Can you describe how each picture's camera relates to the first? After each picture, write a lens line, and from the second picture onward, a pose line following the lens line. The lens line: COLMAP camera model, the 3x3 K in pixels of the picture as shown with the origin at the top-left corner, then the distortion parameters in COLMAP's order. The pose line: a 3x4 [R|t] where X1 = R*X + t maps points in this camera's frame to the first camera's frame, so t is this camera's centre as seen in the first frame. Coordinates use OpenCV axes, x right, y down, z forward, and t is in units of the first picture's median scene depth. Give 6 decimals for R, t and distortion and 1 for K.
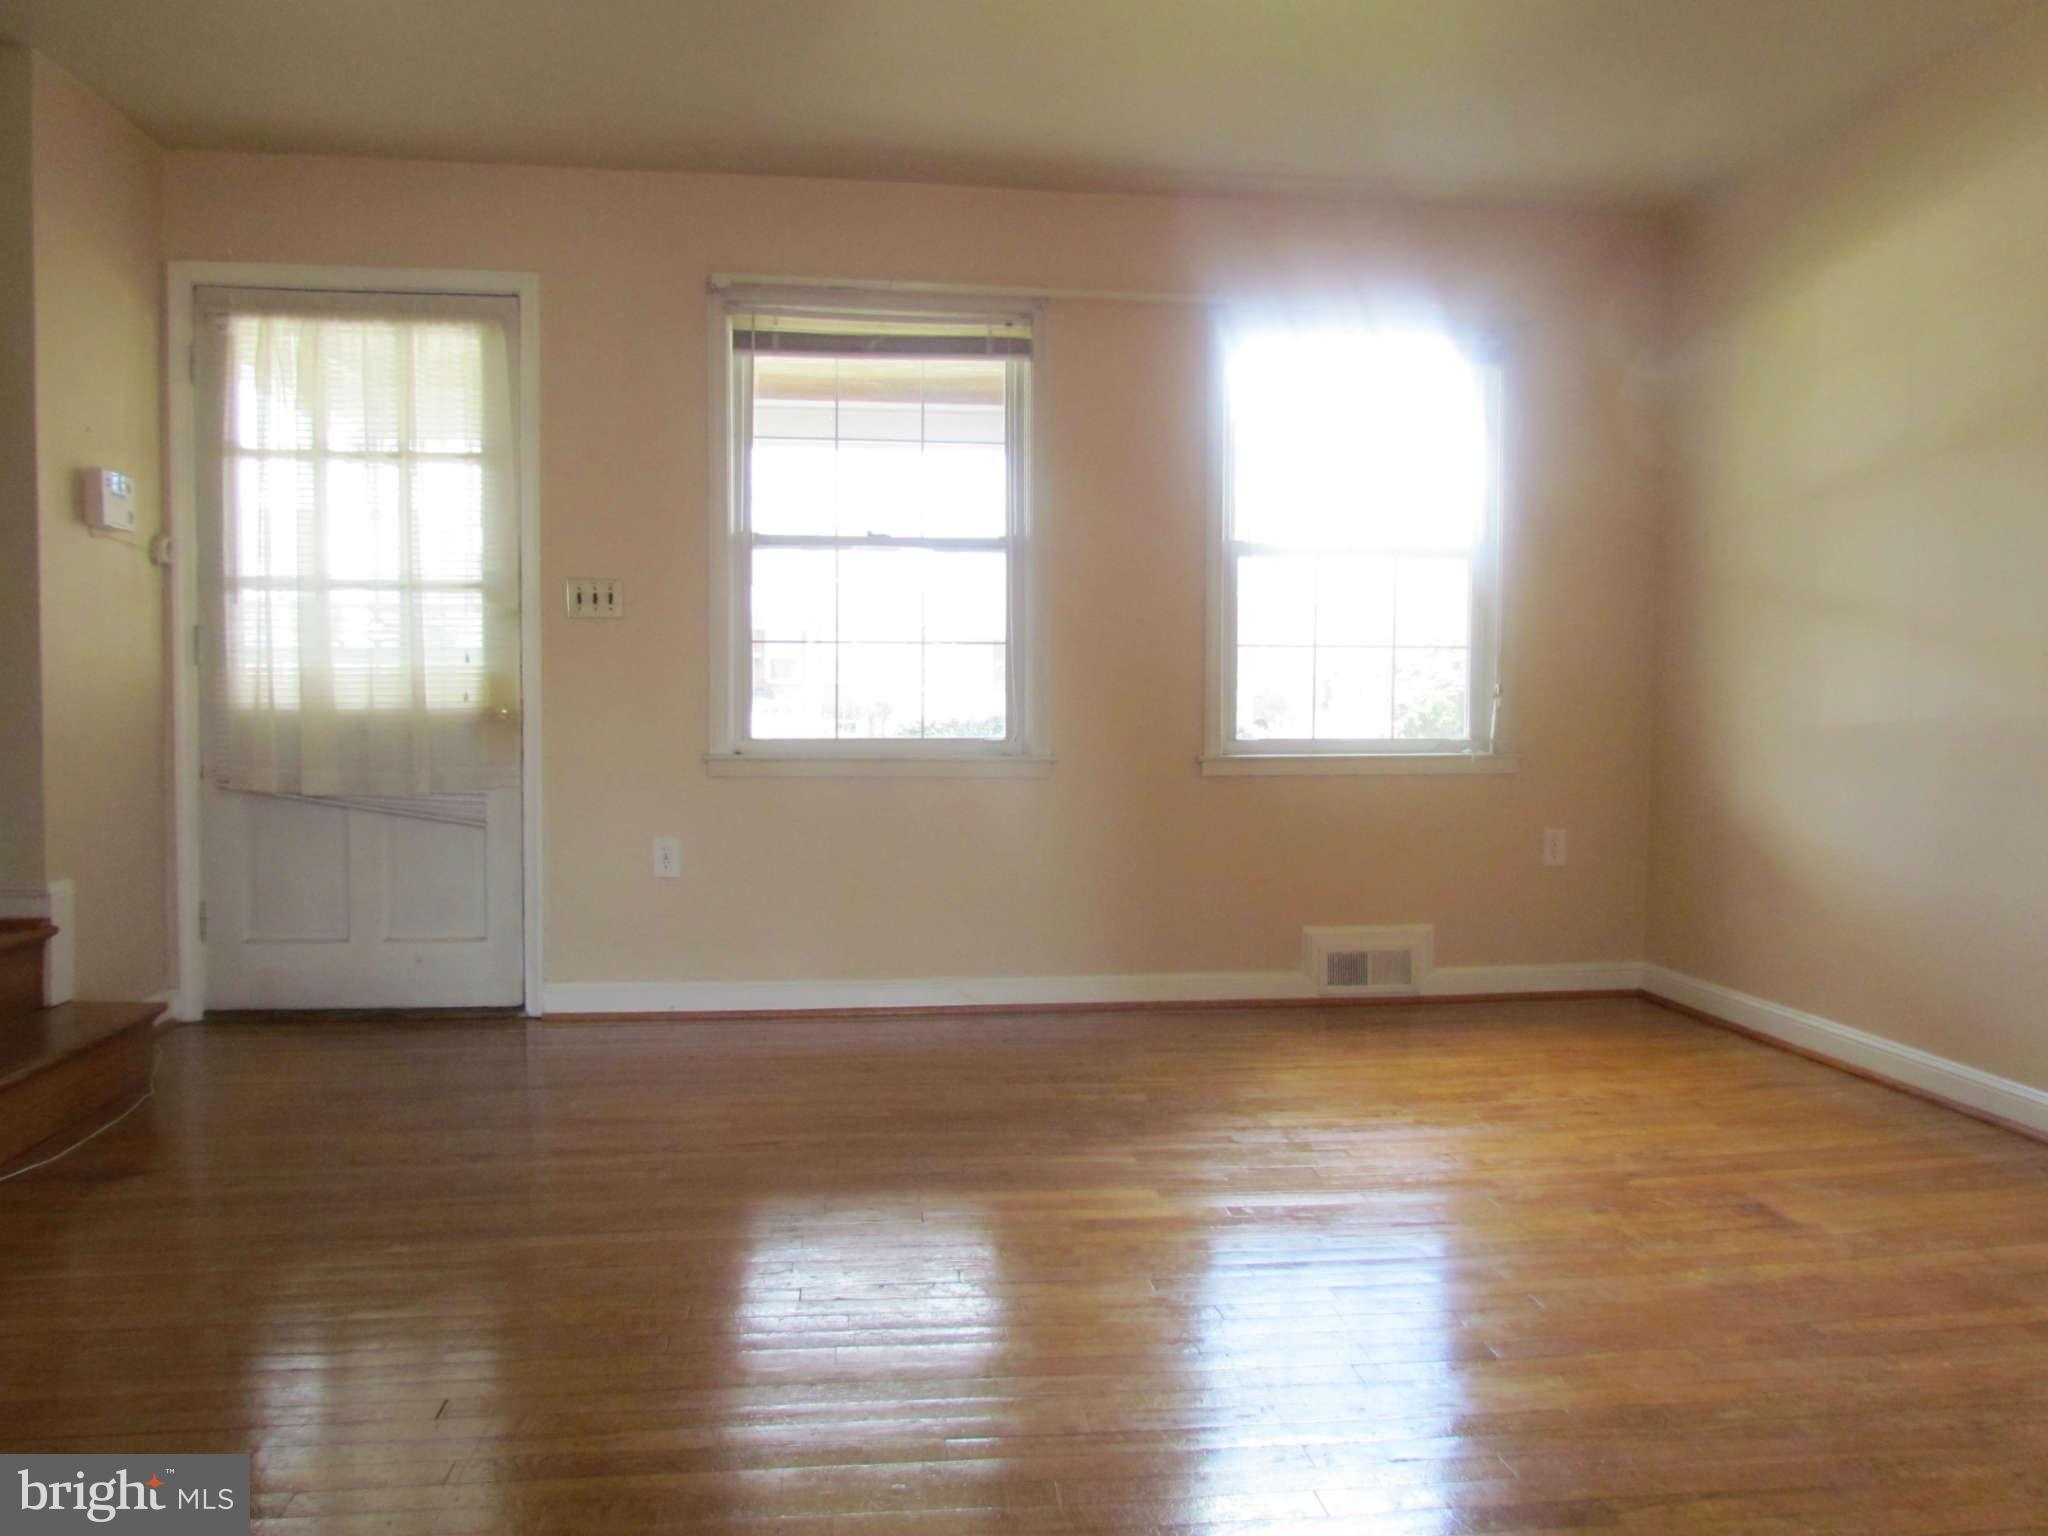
lens RADIAL K [[1469.4, 0, 1025.6], [0, 1469.4, 767.4], [0, 0, 1]] dist [-0.031093, 0.007238]
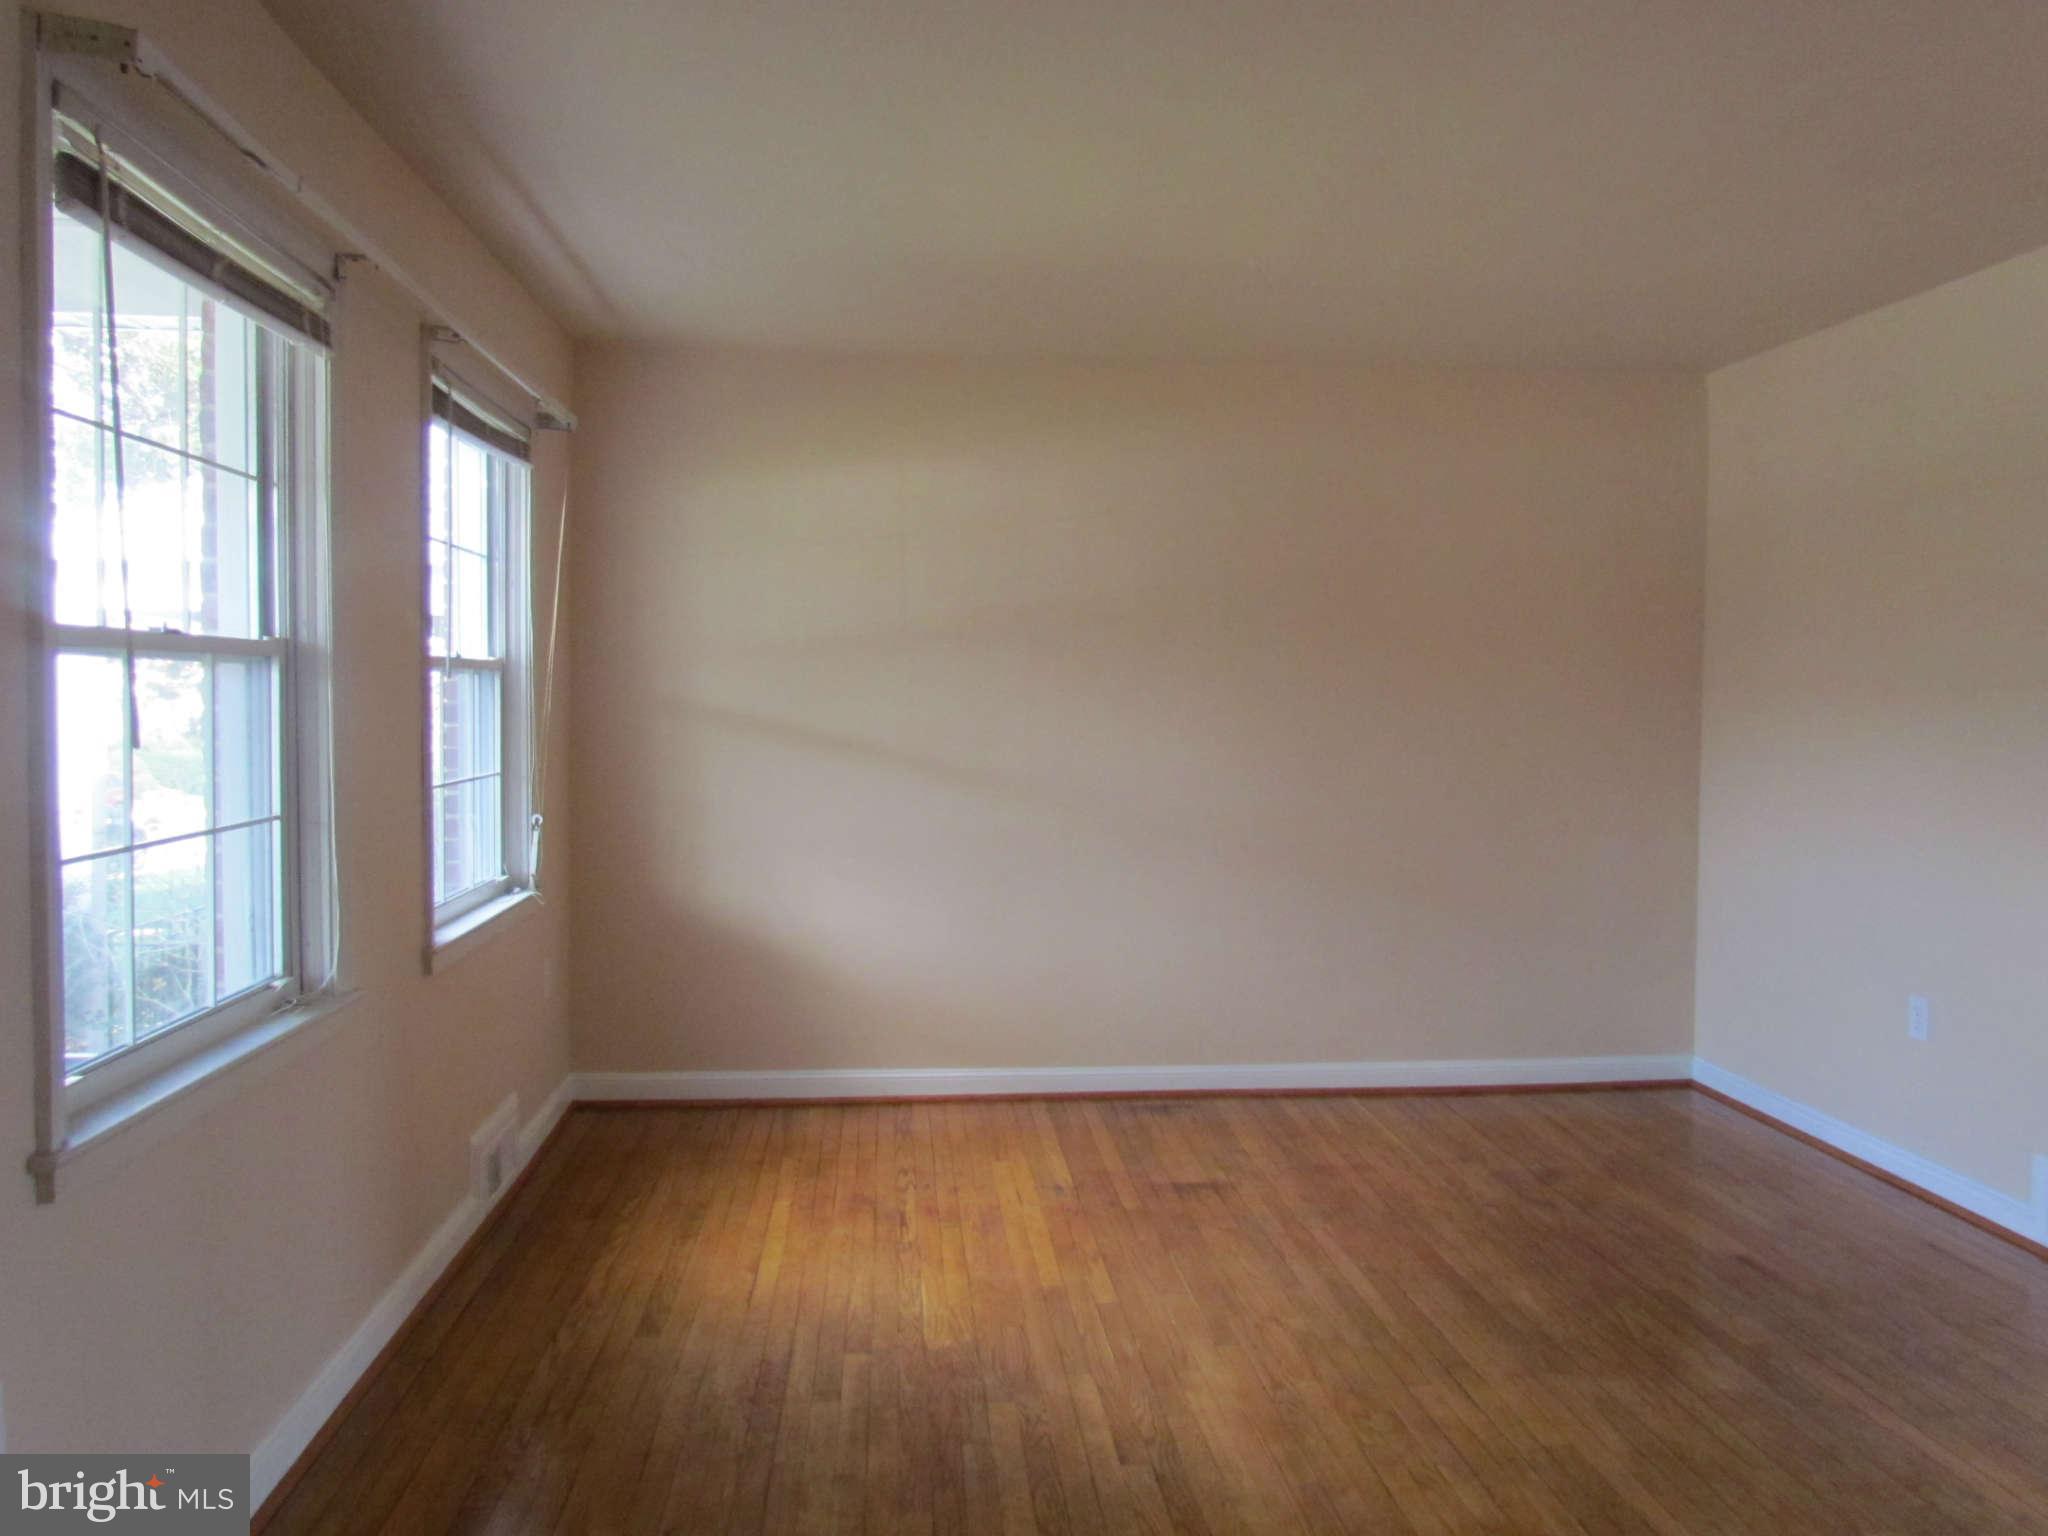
lens RADIAL K [[1469.4, 0, 1025.6], [0, 1469.4, 767.4], [0, 0, 1]] dist [-0.031093, 0.007238]
pose [[0.011302, -0.047574, 0.998804, -0.760217], [0.041731, 0.998020, 0.047065, -0.155310], [-0.999065, 0.041149, 0.013265, 0.898491]]
